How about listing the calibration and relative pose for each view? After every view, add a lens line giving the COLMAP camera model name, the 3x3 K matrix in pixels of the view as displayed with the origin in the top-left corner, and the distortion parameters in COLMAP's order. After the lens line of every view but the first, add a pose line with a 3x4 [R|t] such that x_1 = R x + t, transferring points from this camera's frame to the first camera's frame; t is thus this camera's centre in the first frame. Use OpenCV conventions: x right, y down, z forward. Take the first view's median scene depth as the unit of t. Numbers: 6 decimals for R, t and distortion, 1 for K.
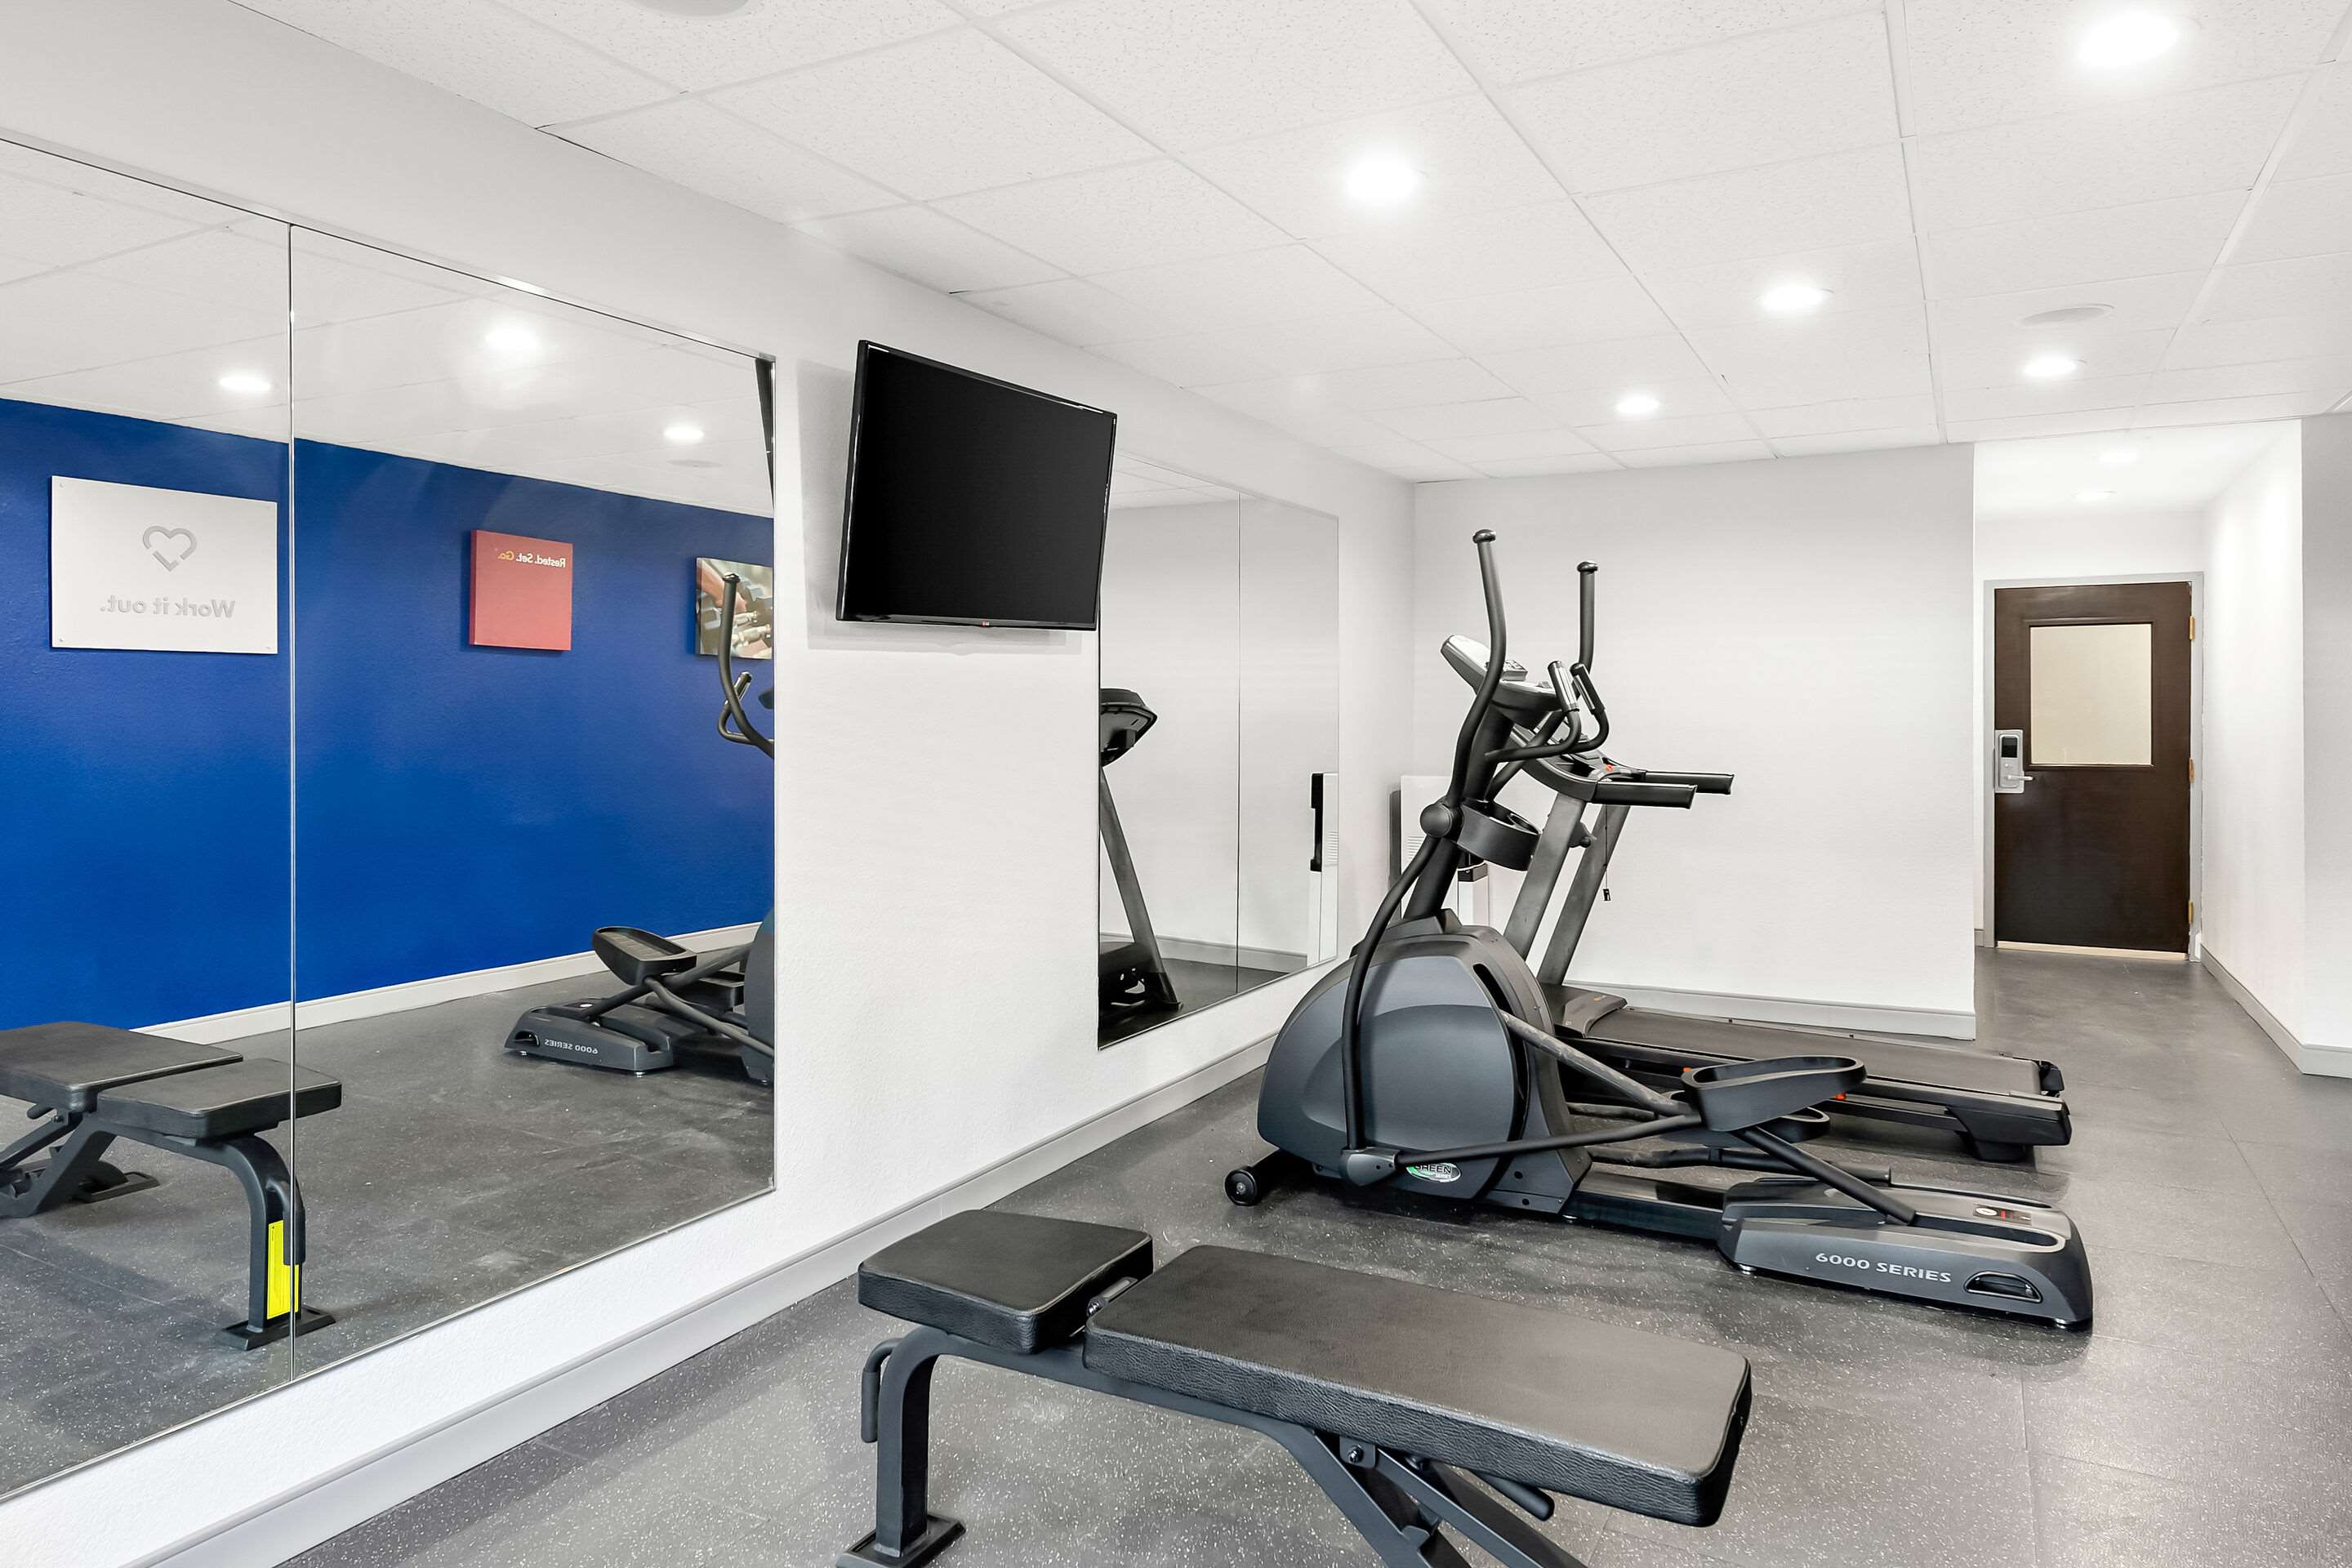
lens RADIAL K [[1431.9, 0, 1182.8], [0, 1431.9, 695.4], [0, 0, 1]] dist [0.003635, 0.000720]
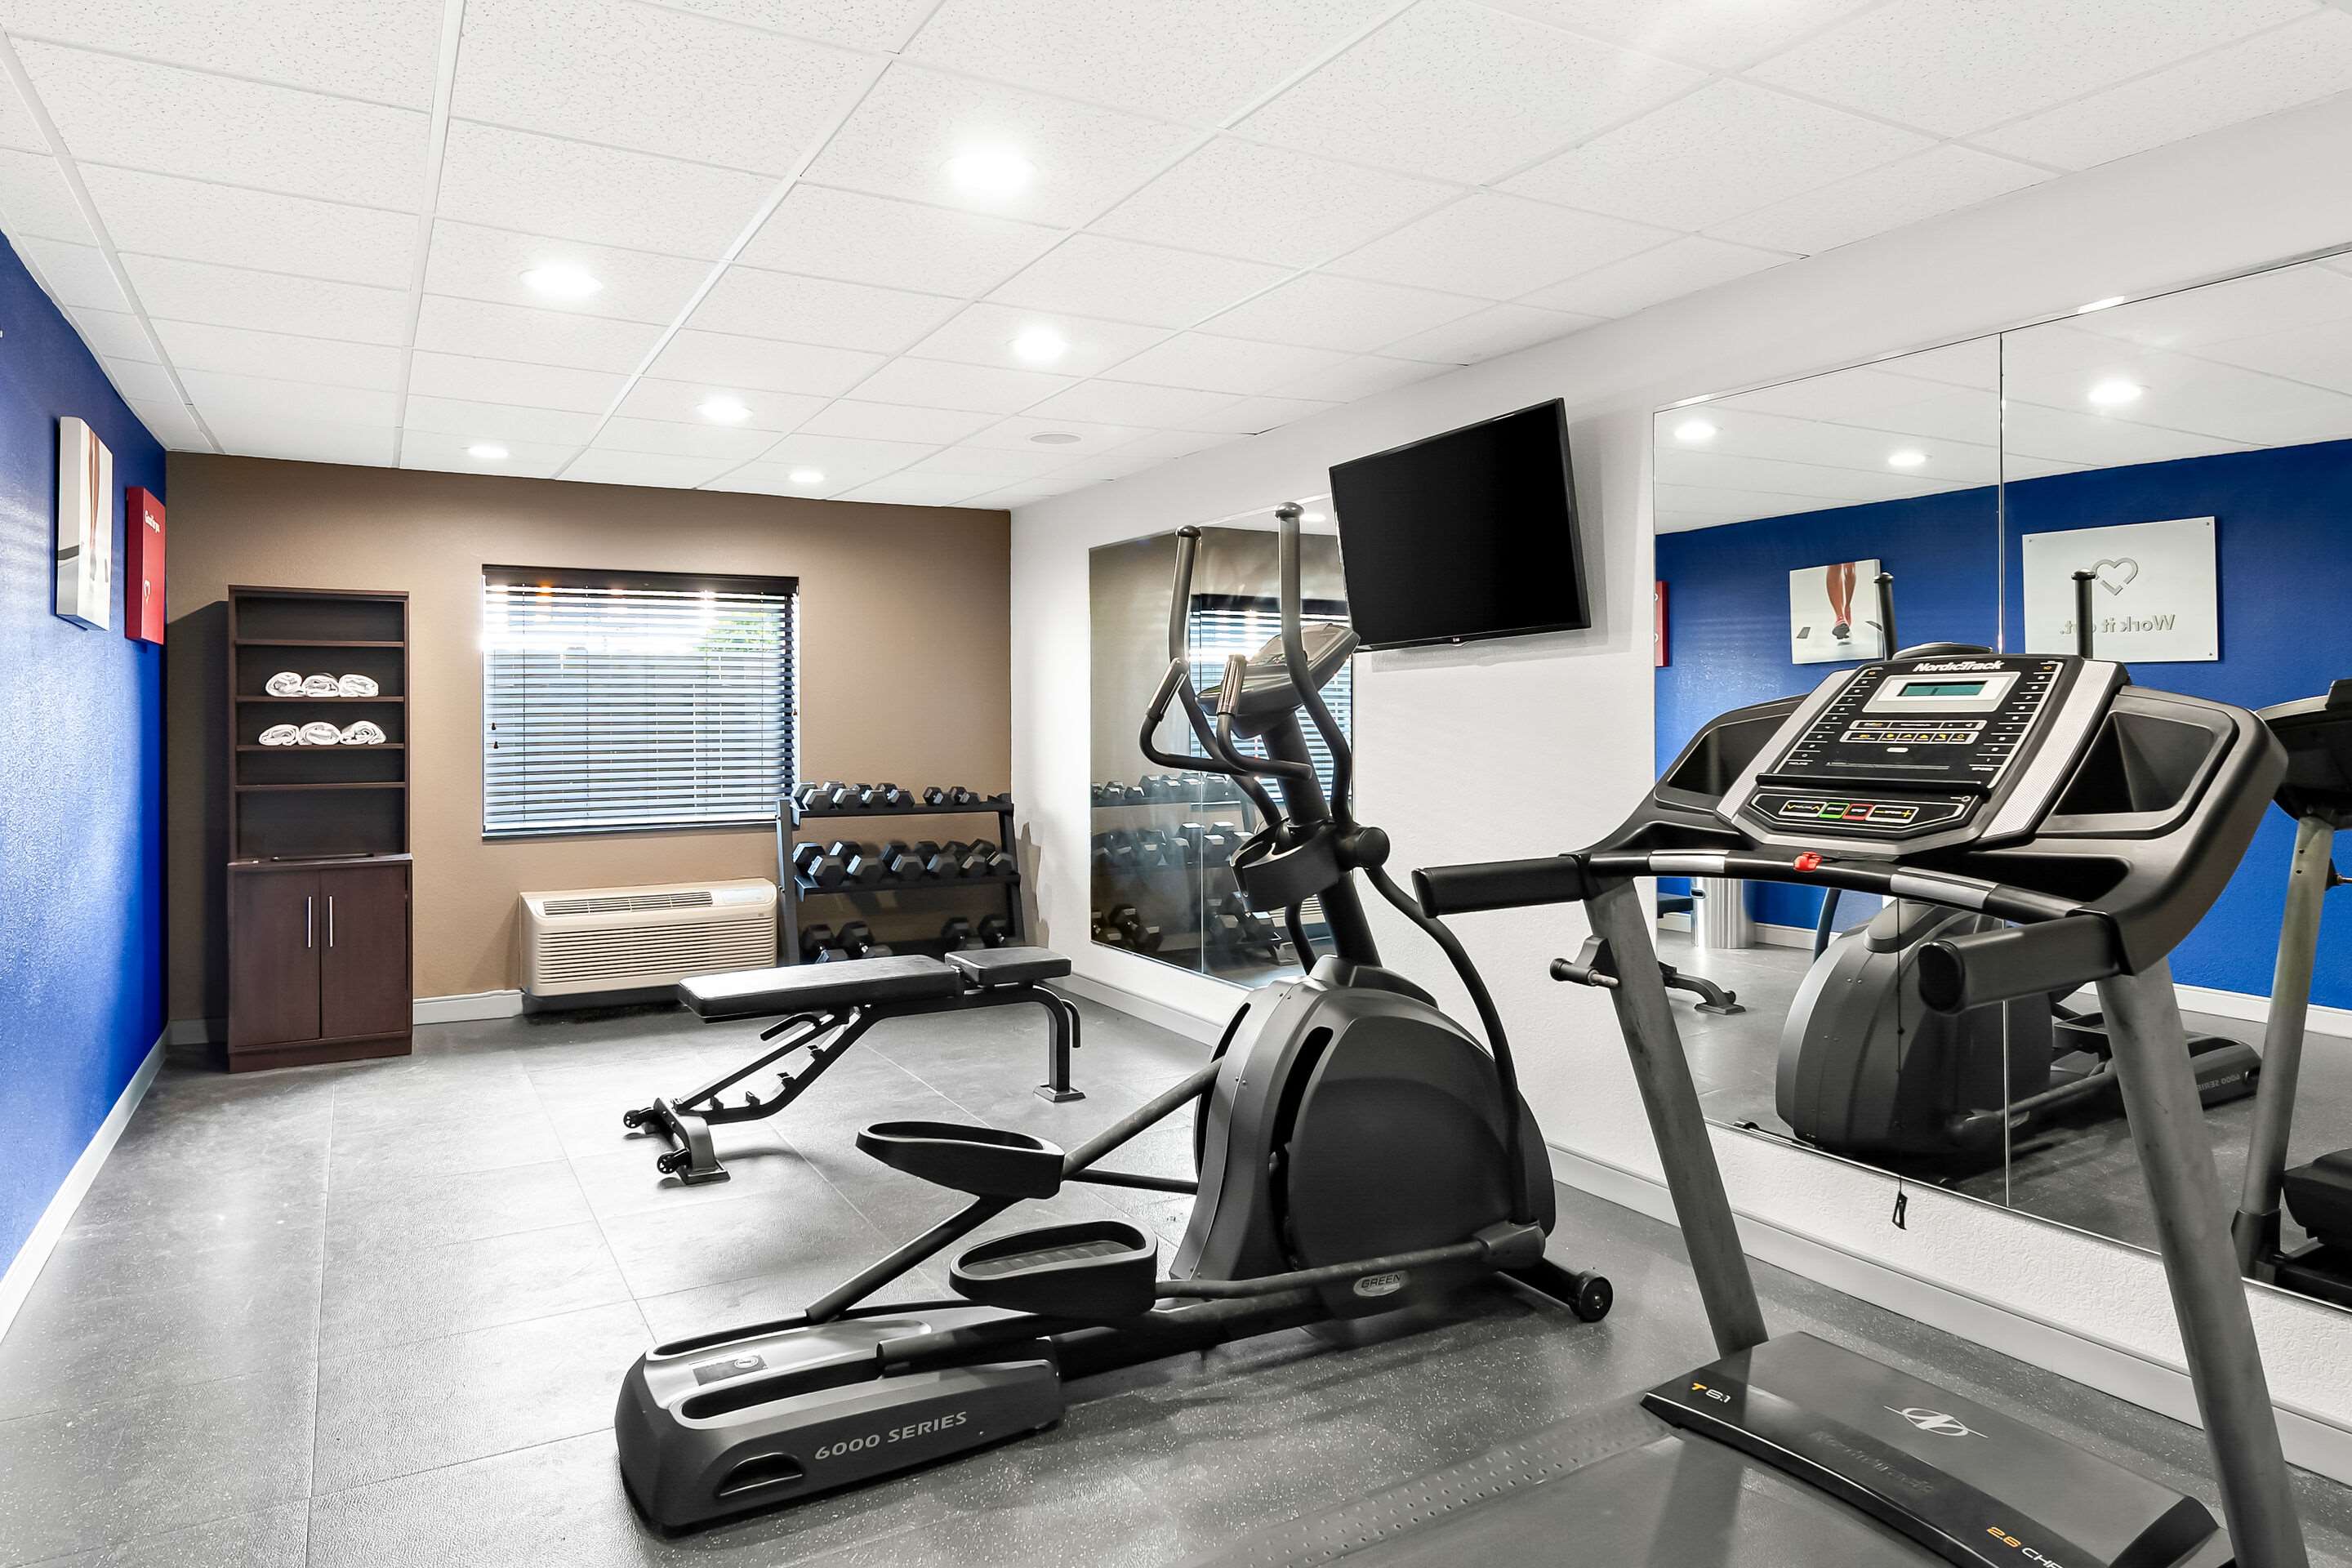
lens RADIAL K [[1431.9, 0, 1182.8], [0, 1431.9, 695.4], [0, 0, 1]] dist [0.003635, 0.000720]
pose [[-0.537103, -0.013449, -0.843410, 0.863796], [0.004288, 0.999816, -0.018673, 0.014689], [0.843506, -0.013646, -0.536946, 1.285210]]
